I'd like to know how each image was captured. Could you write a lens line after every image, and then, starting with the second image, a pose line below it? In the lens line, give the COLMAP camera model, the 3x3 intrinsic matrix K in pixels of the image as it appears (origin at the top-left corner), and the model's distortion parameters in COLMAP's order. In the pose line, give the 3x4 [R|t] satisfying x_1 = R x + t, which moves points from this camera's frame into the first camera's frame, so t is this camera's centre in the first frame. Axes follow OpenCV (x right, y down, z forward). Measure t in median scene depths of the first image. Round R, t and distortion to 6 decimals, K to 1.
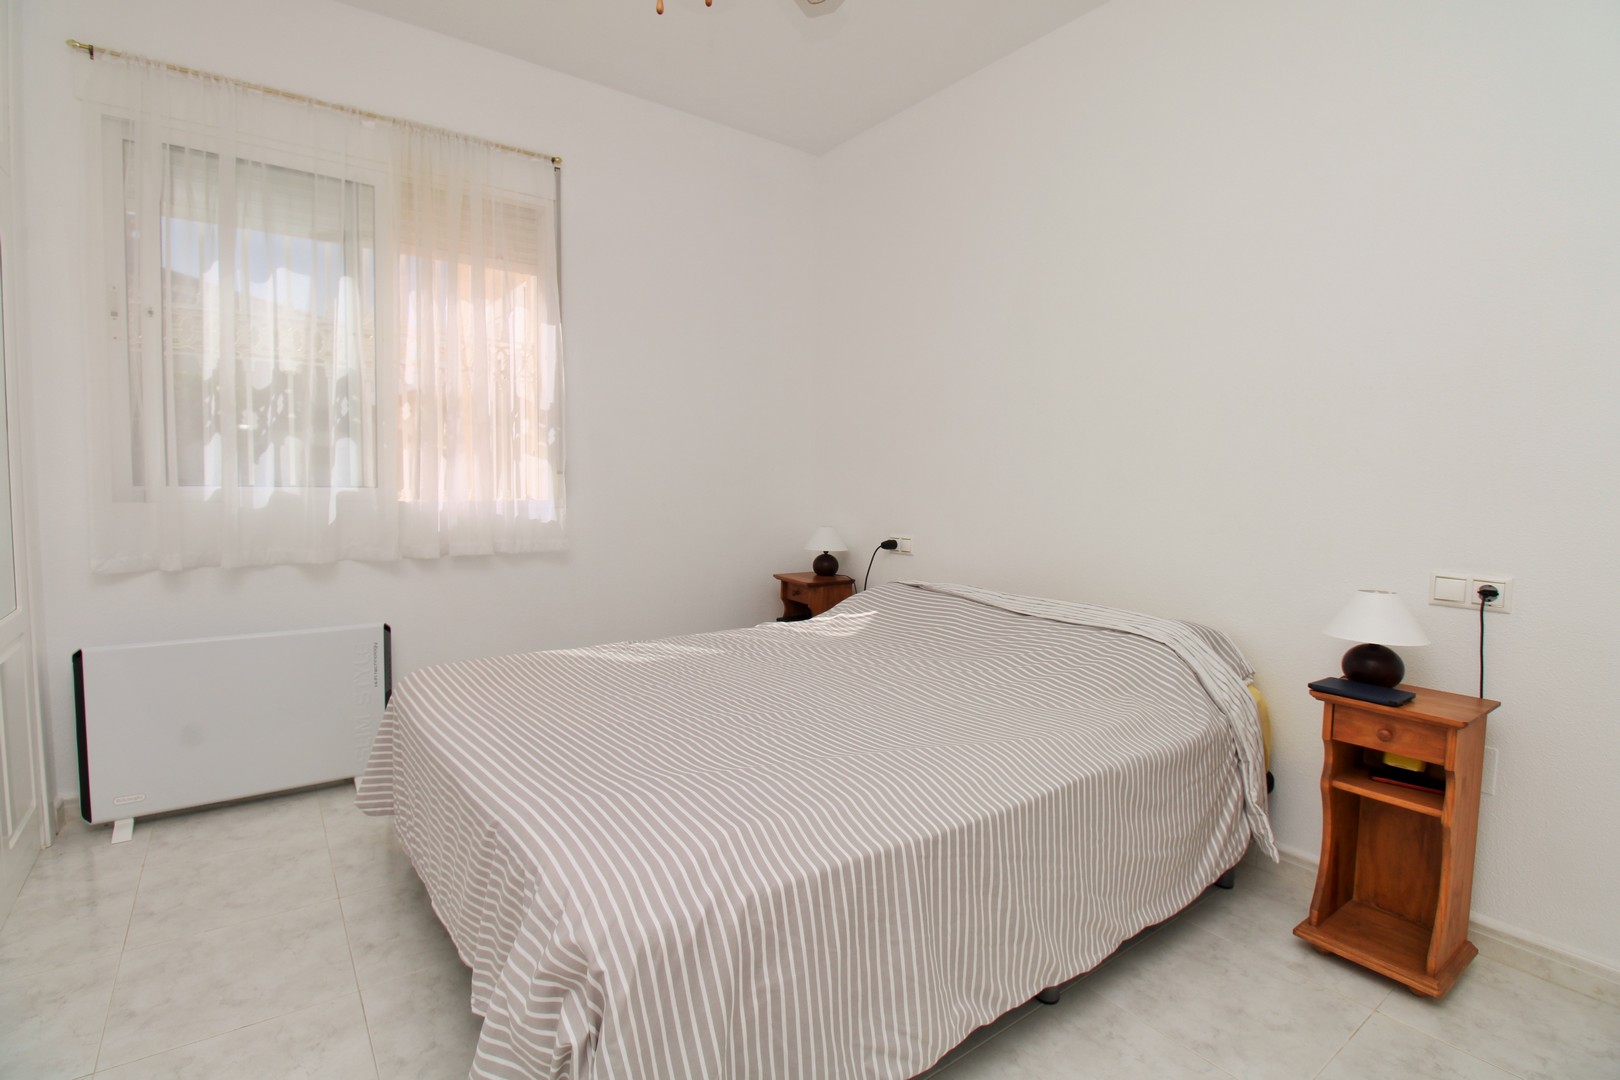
lens RADIAL K [[744.2, 0, 808.1], [0, 744.2, 524.4], [0, 0, 1]] dist [-0.001355, -0.013905]
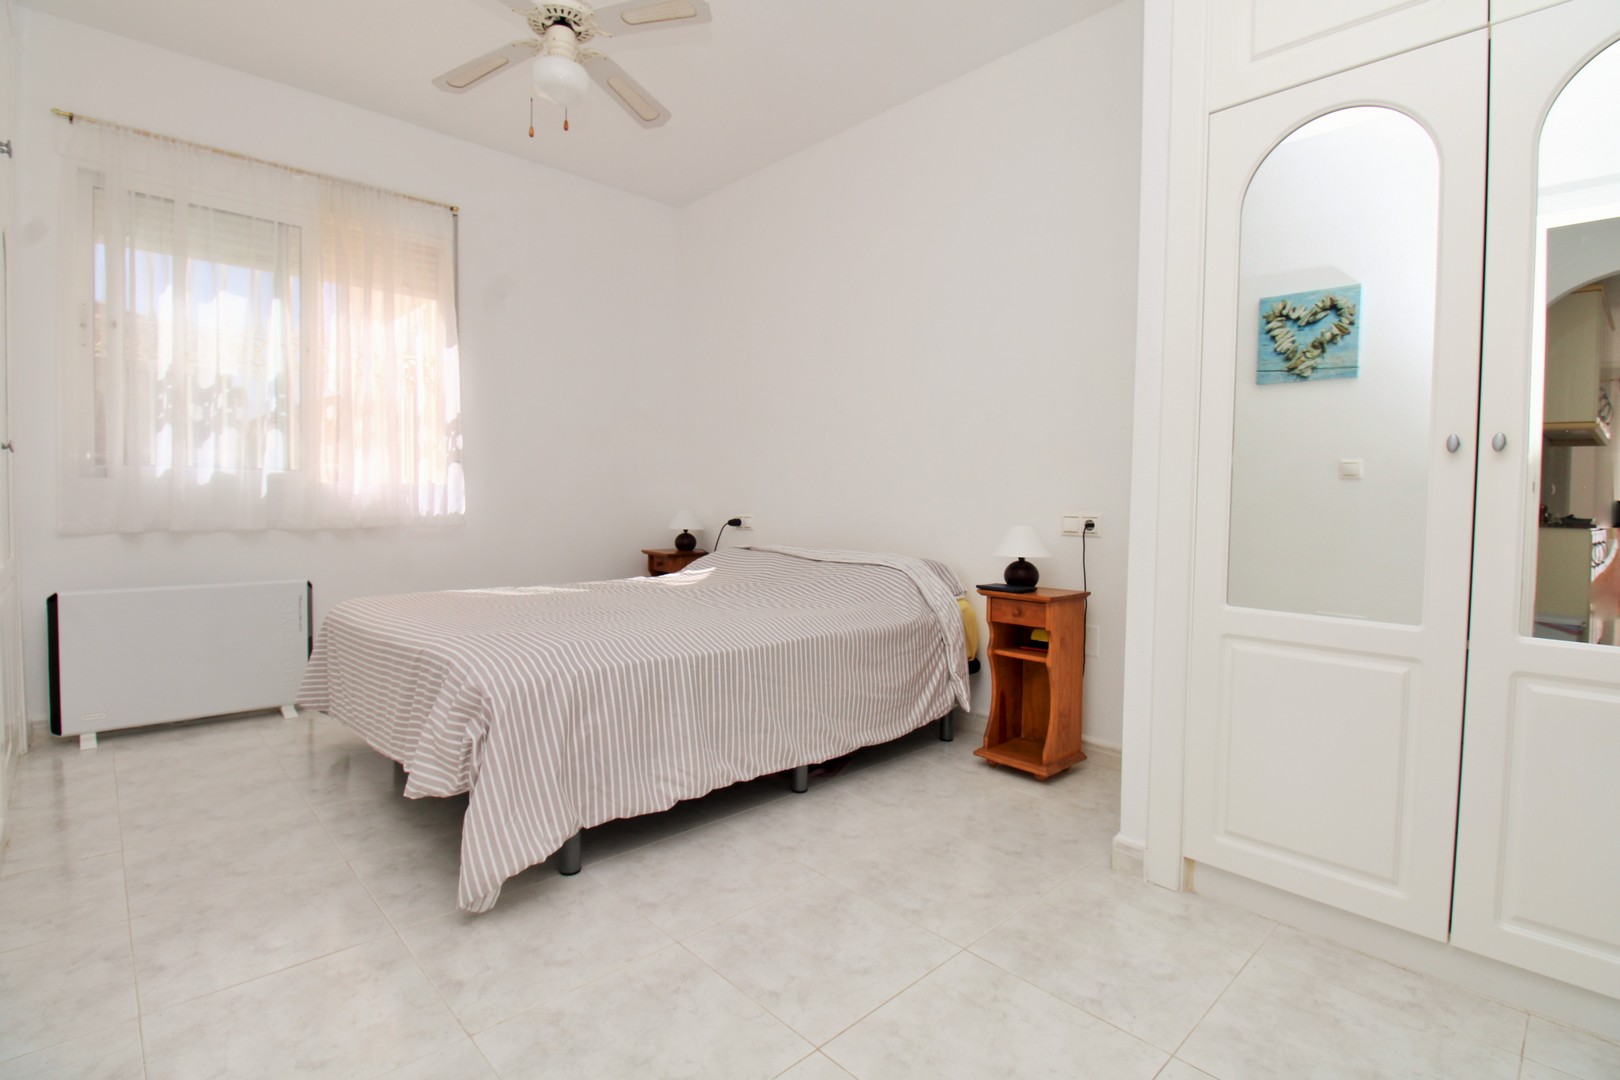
lens RADIAL K [[744.2, 0, 808.1], [0, 744.2, 524.4], [0, 0, 1]] dist [-0.001355, -0.013905]
pose [[0.991901, -0.009468, 0.126661, 0.118640], [0.012977, 0.999554, -0.026906, 0.107487], [-0.126349, 0.028332, 0.991581, -0.404911]]
